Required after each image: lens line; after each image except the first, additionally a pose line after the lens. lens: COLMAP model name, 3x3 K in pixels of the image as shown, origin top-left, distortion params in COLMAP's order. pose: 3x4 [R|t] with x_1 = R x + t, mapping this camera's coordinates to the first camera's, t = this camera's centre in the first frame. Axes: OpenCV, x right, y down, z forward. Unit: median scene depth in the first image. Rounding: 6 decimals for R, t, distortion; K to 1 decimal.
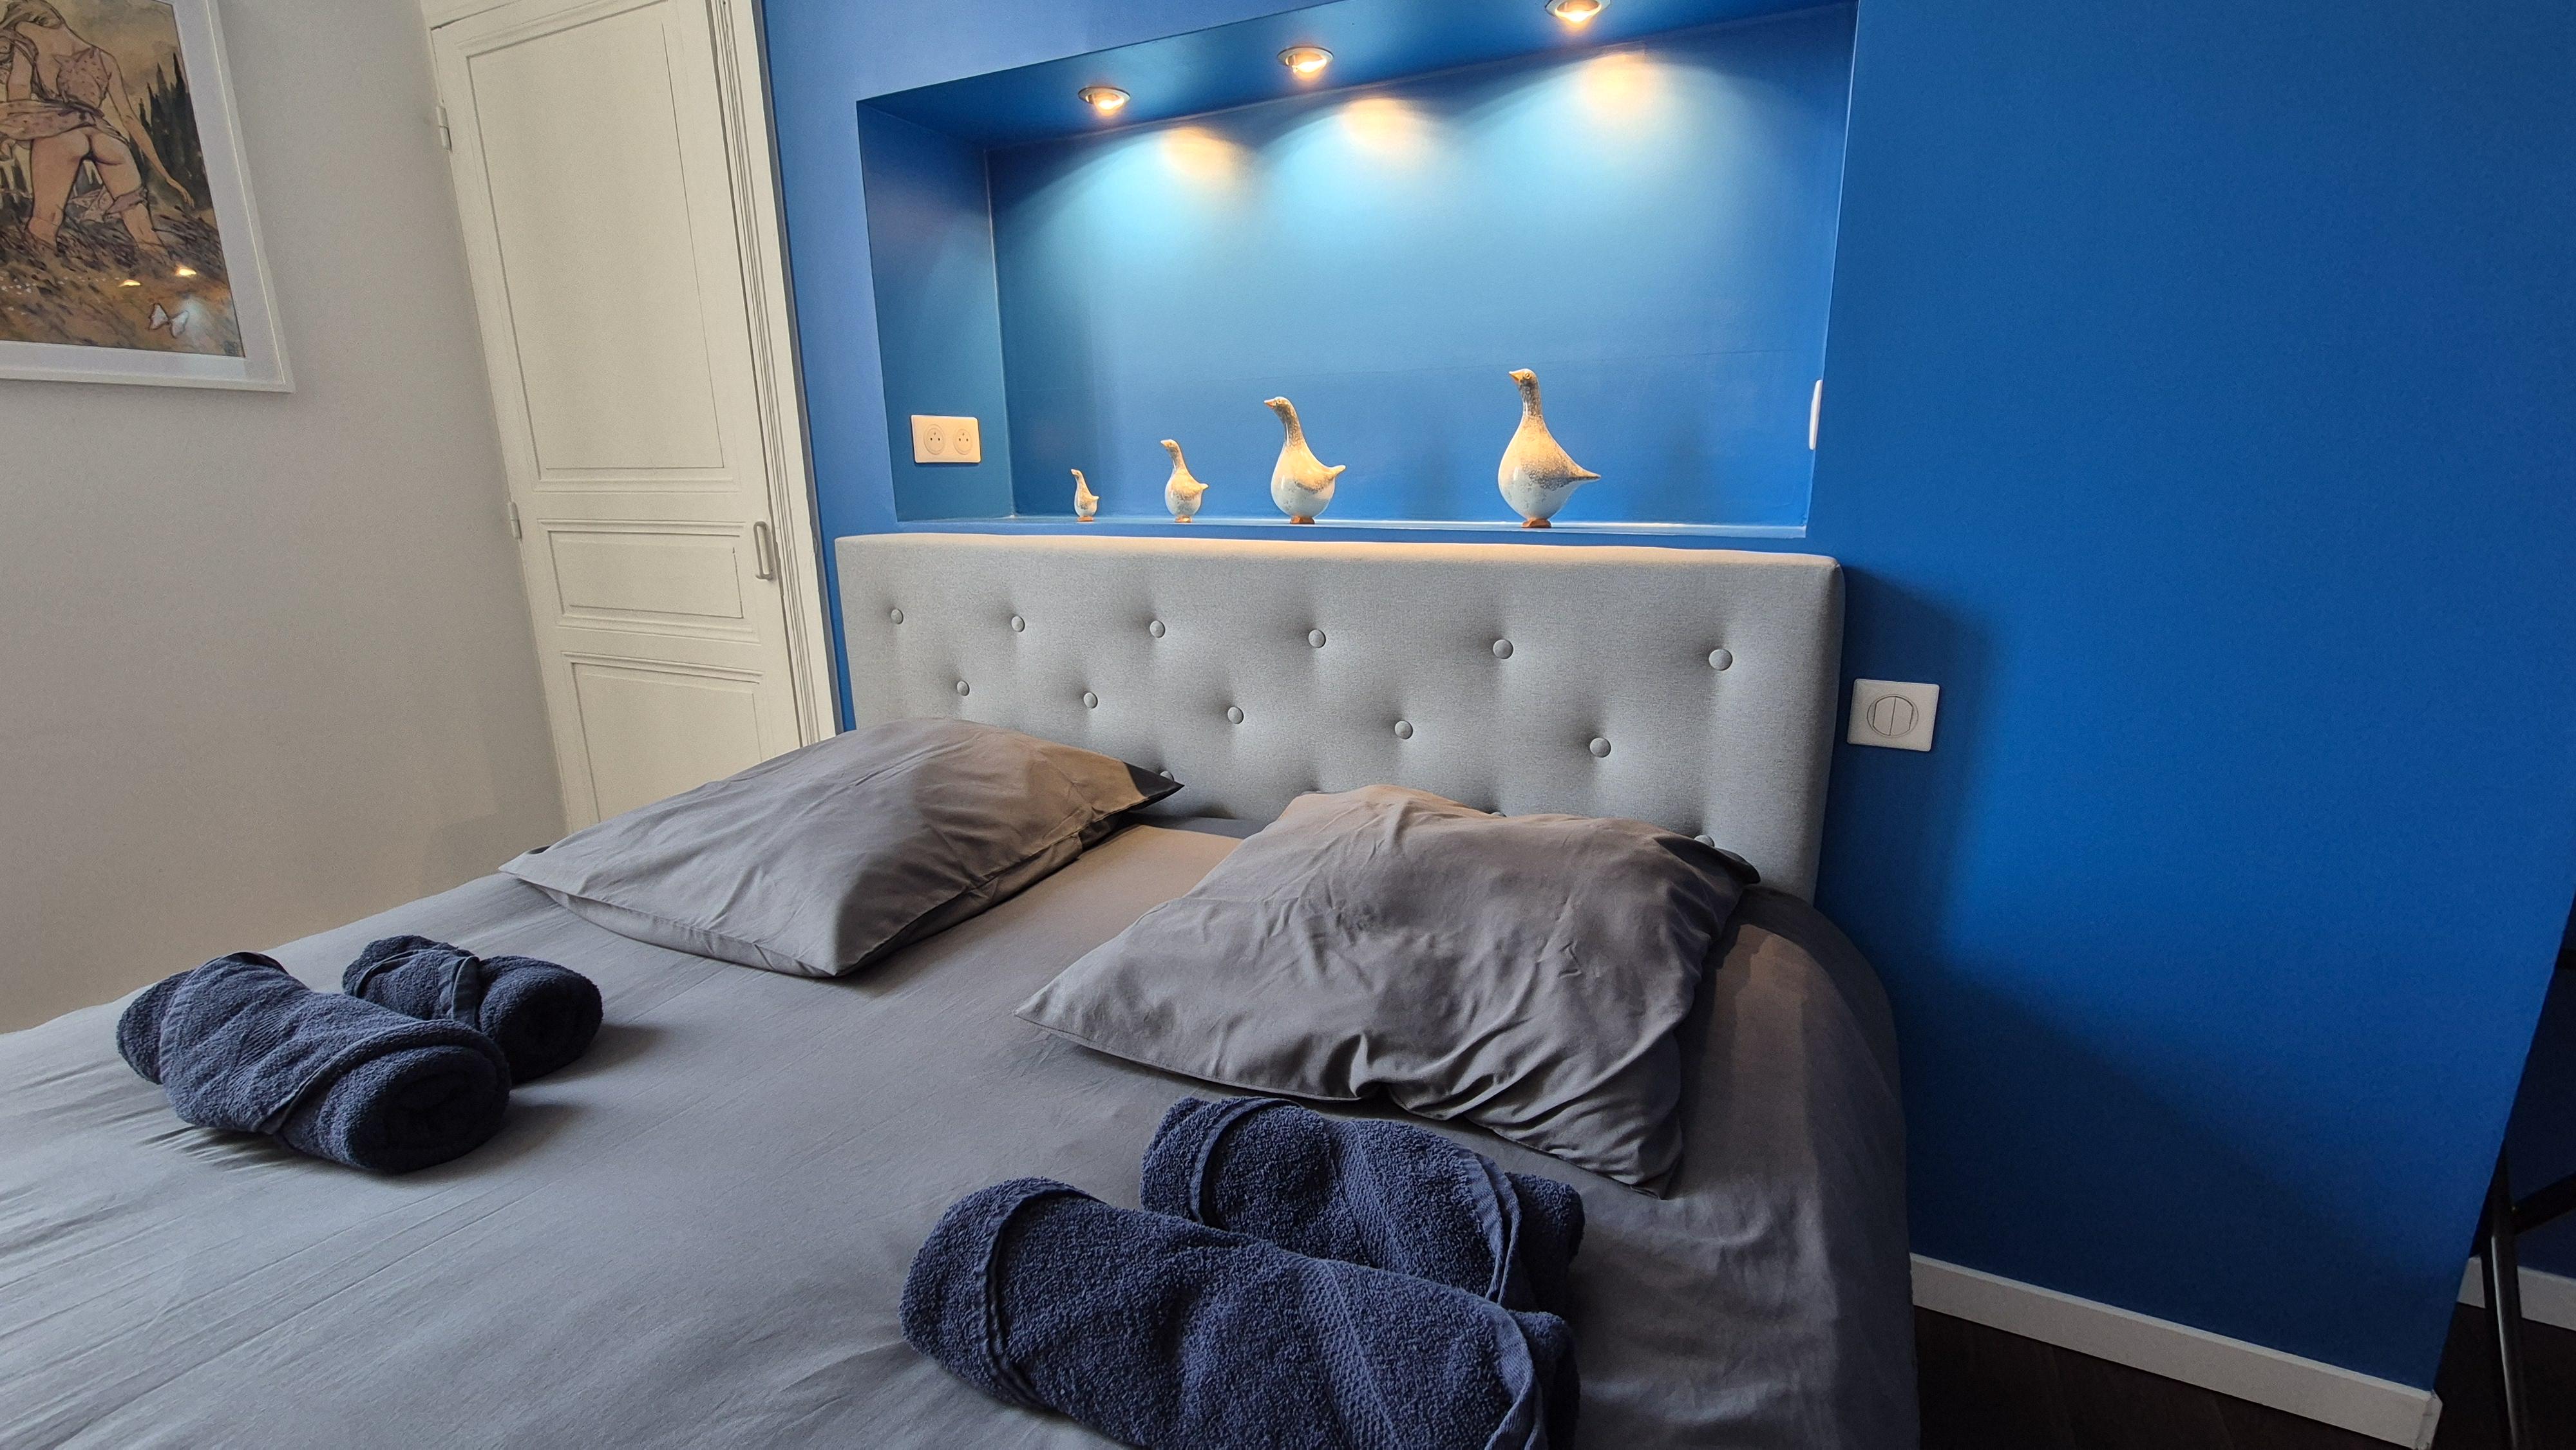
lens RADIAL K [[1058.2, 0, 1289.7], [0, 1058.2, 731.1], [0, 0, 1]] dist [0.001584, -0.001041]
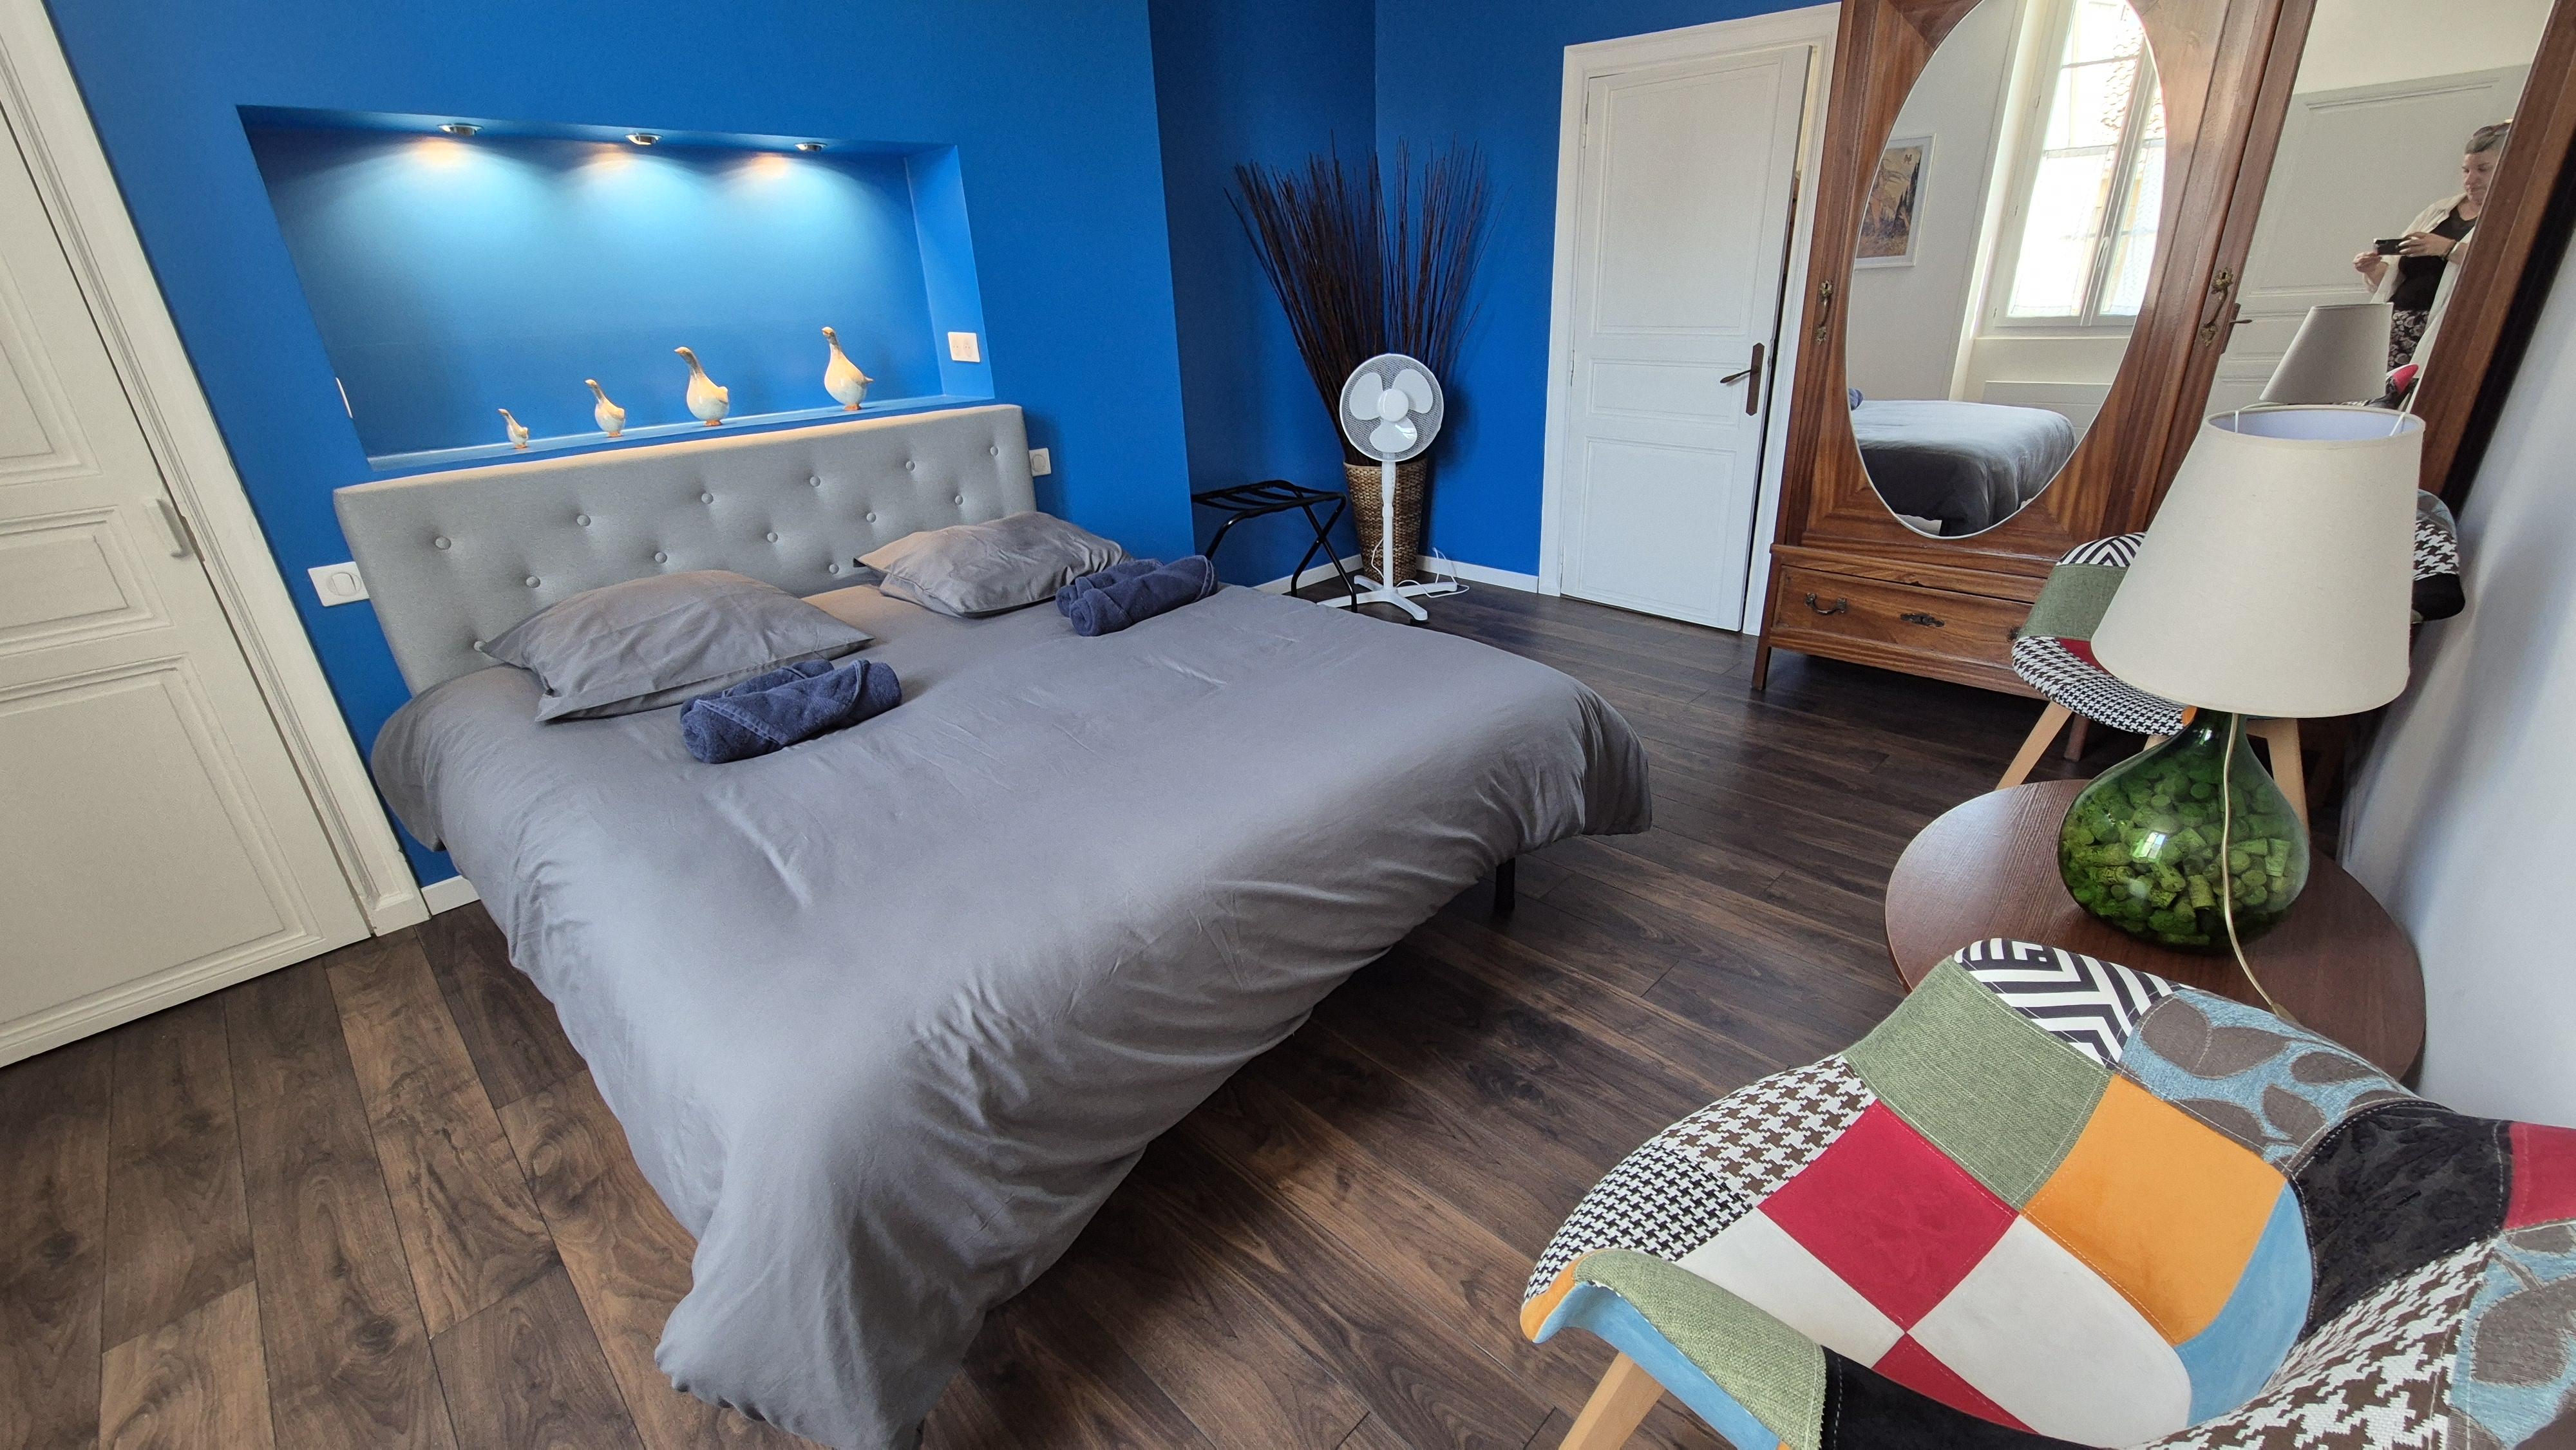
lens RADIAL K [[1058.2, 0, 1289.9], [0, 1058.2, 728.6], [0, 0, 1]] dist [0.001584, -0.001041]
pose [[0.297224, -0.371407, 0.879611, -1.412828], [0.266772, 0.916858, 0.296991, -0.016263], [-0.916783, 0.146383, 0.371593, -0.382394]]
